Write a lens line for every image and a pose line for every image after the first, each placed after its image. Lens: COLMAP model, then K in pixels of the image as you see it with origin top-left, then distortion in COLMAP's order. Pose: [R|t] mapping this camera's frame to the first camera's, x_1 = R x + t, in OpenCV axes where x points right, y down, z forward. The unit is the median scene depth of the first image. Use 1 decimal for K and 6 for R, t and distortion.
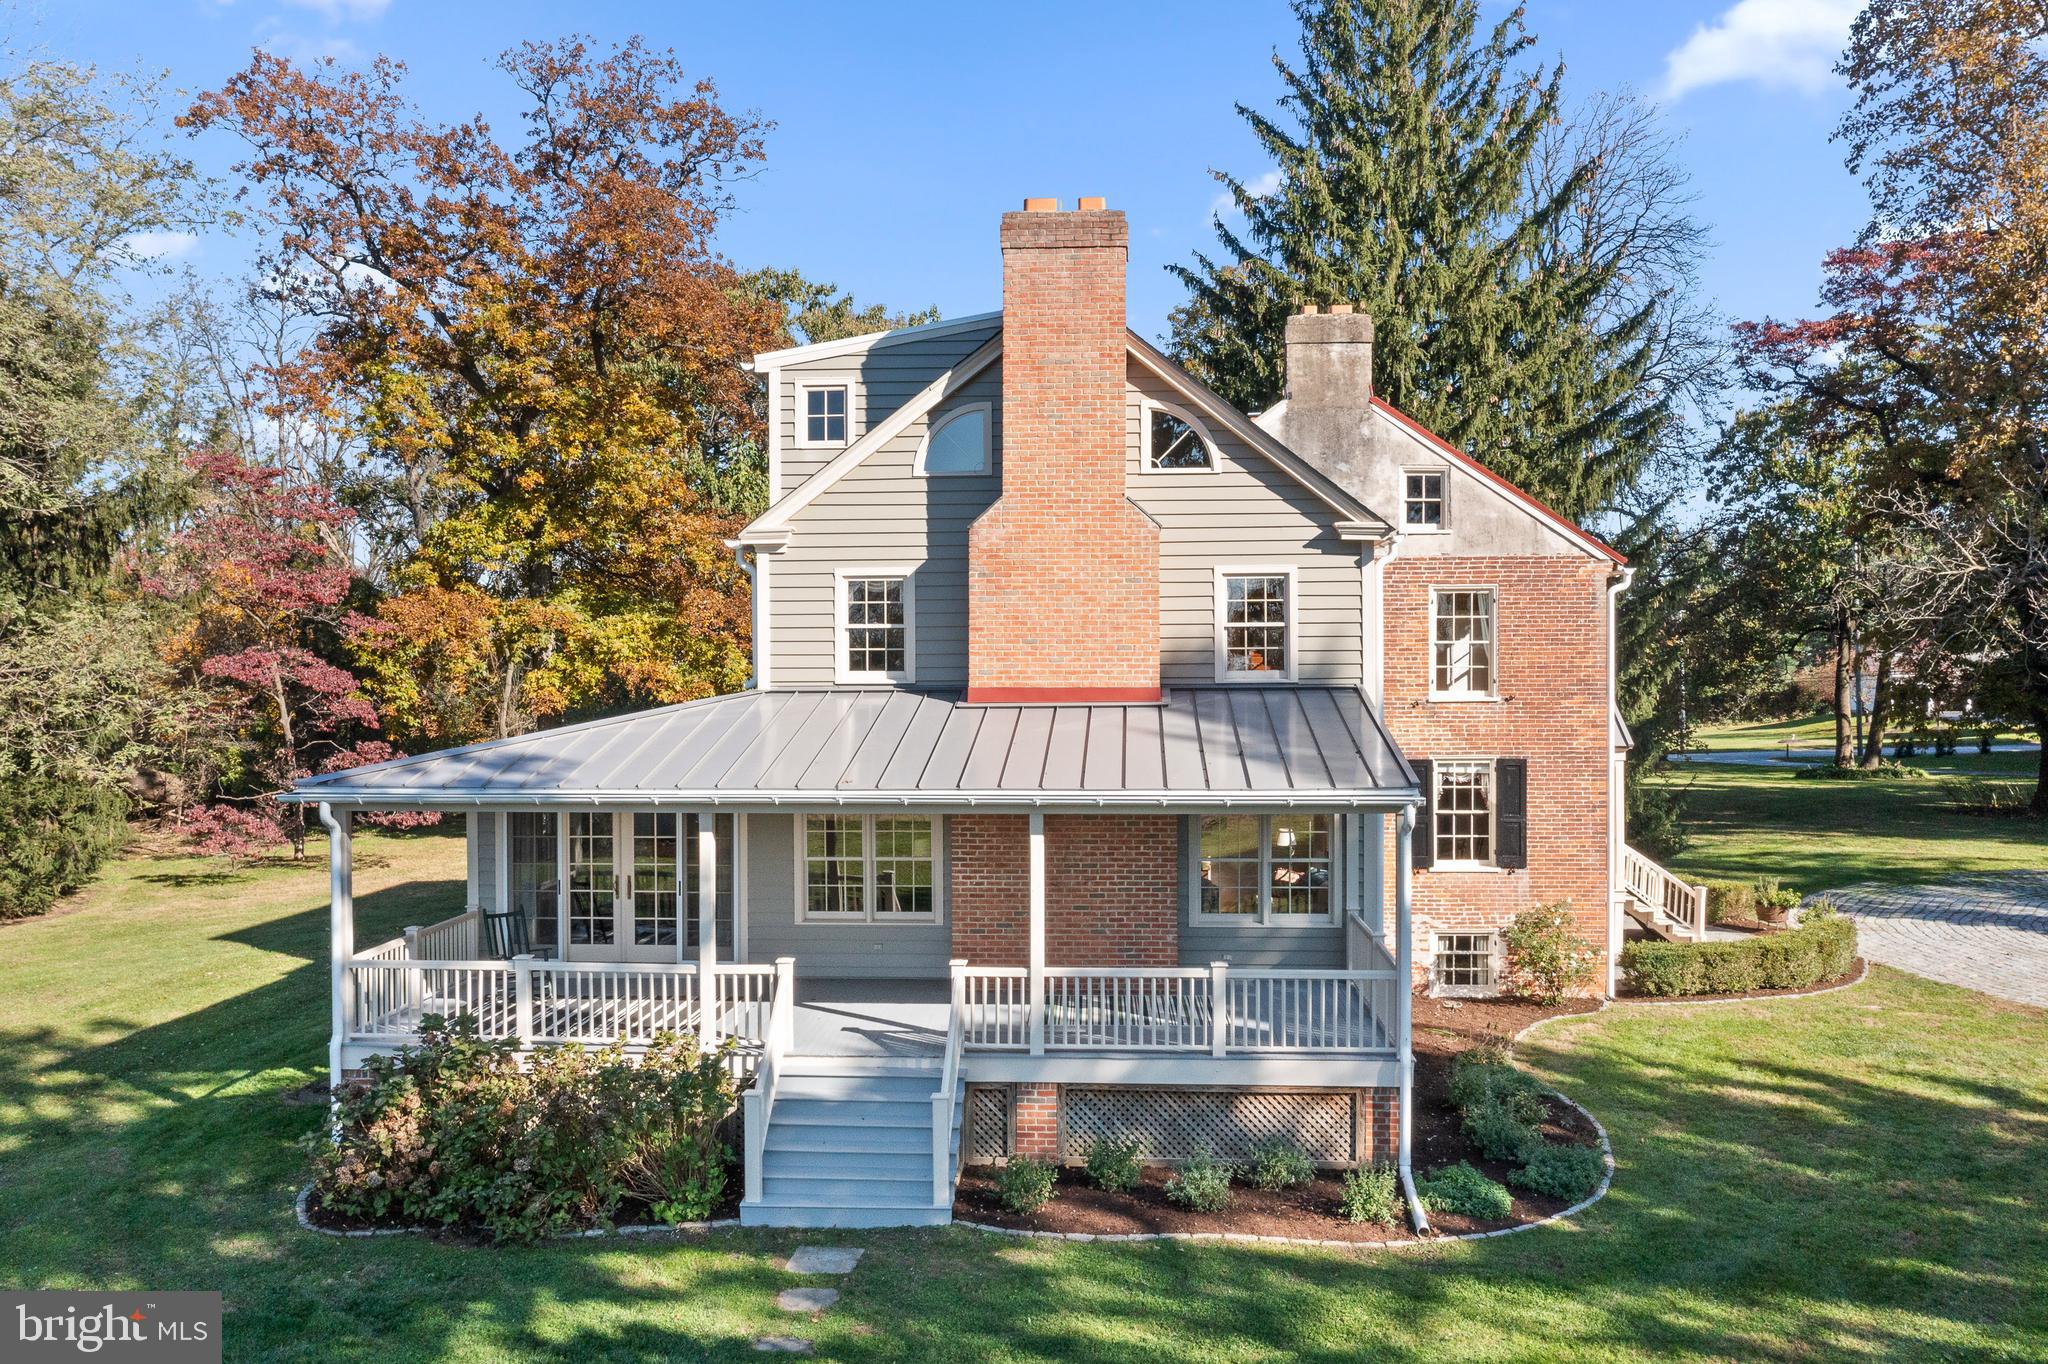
lens RADIAL K [[1606.3, 0, 1024.0], [0, 1606.3, 682.0], [0, 0, 1]] dist [-0.011866, -0.009662]
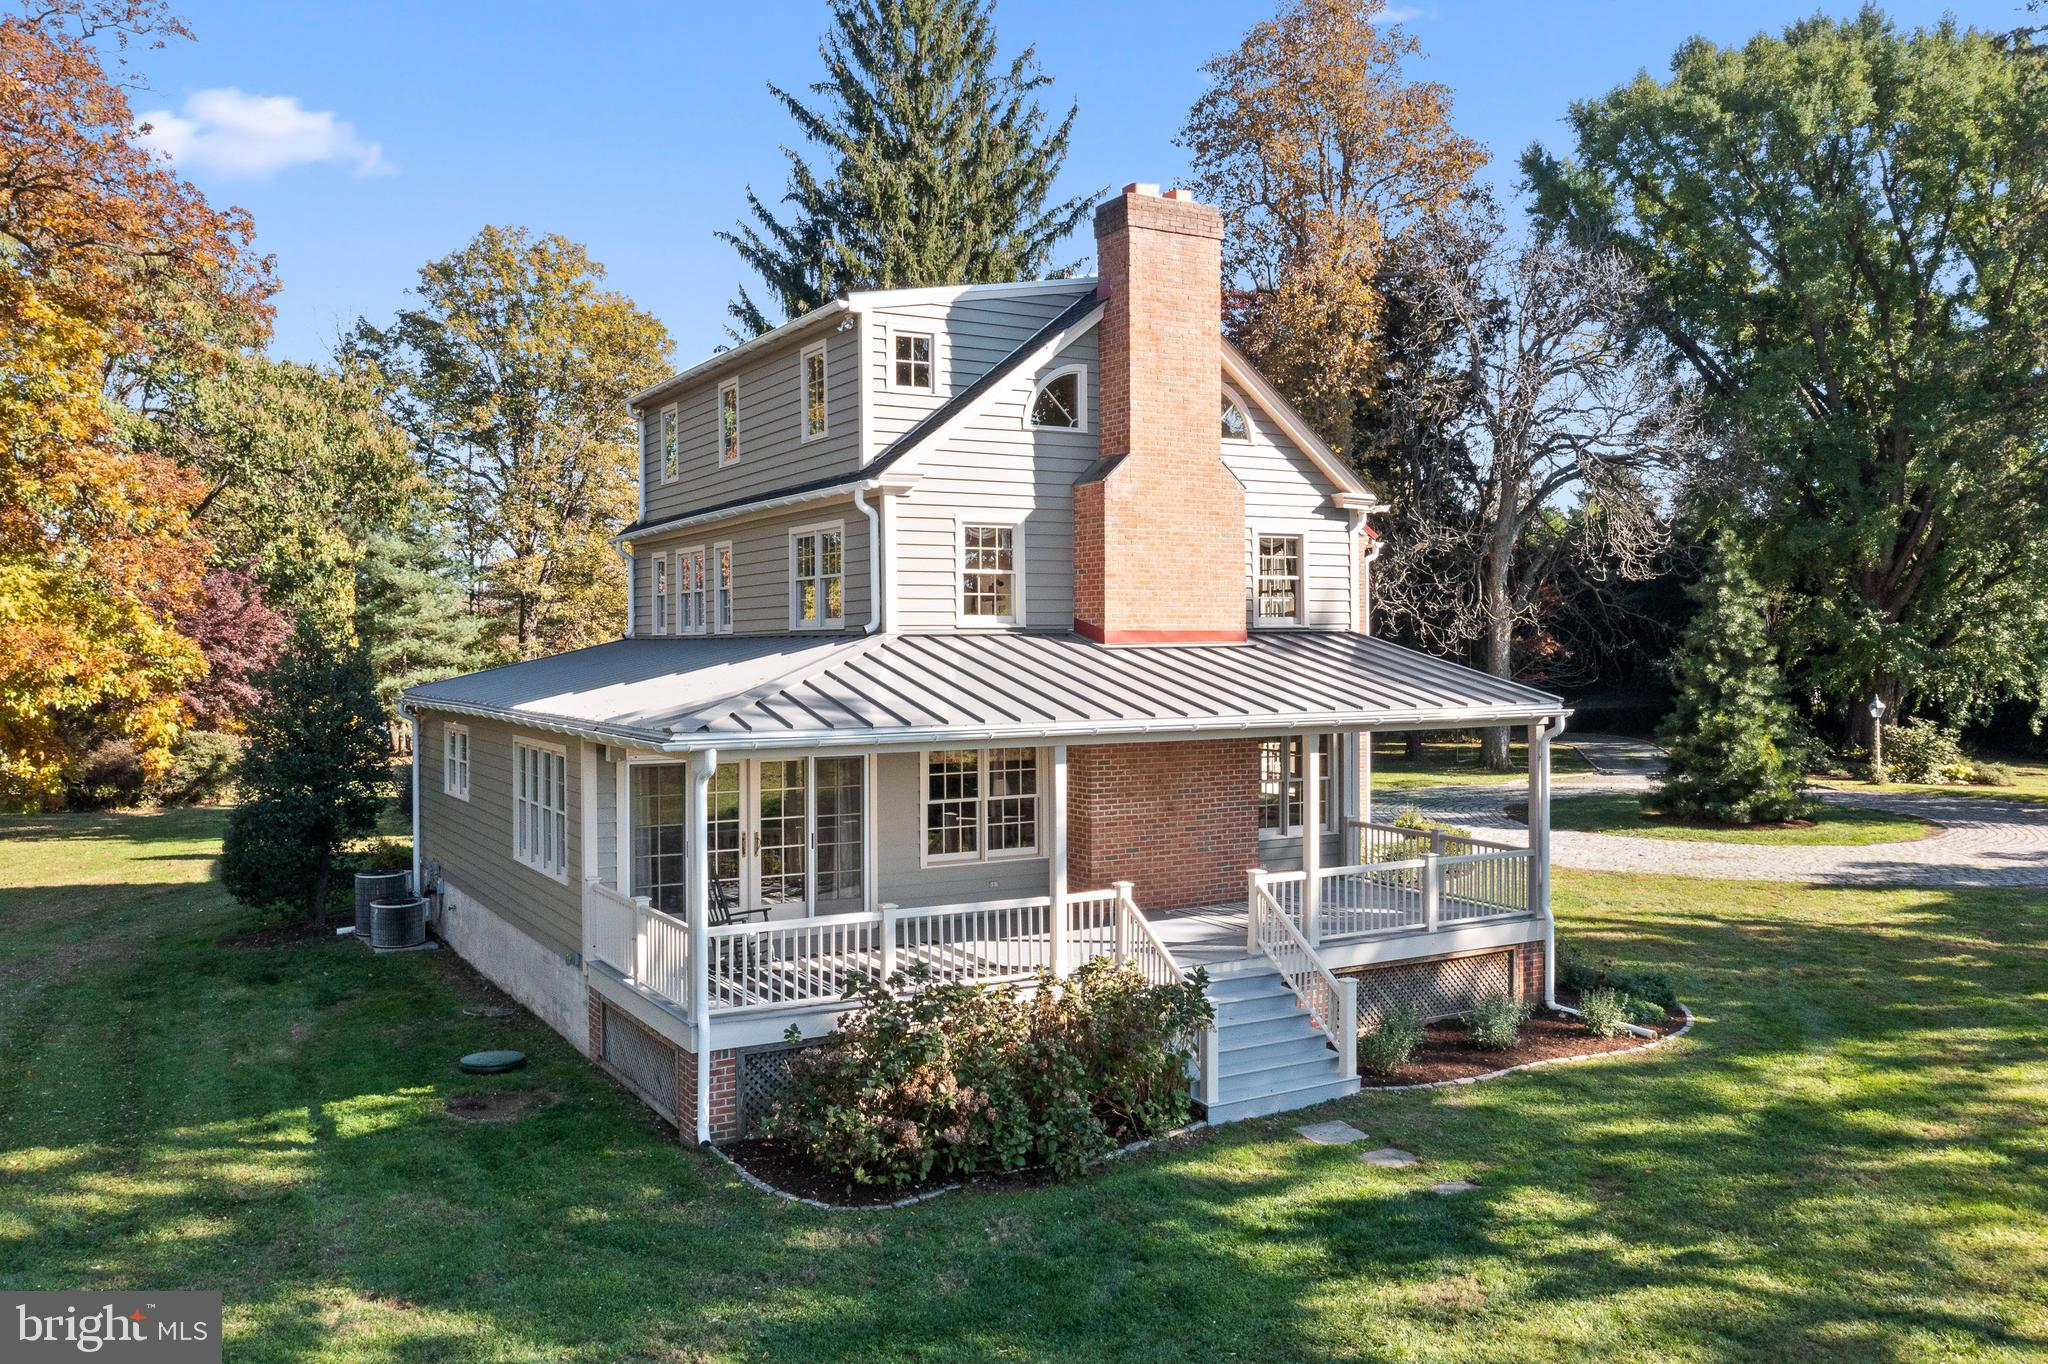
lens RADIAL K [[1598.6, 0, 1023.1], [0, 1598.6, 640.7], [0, 0, 1]] dist [-0.010833, -0.004958]
pose [[0.835208, -0.000973, 0.549934, -0.642722], [0.008998, 0.999889, -0.011896, 0.021971], [-0.549861, 0.014884, 0.835123, 0.134901]]
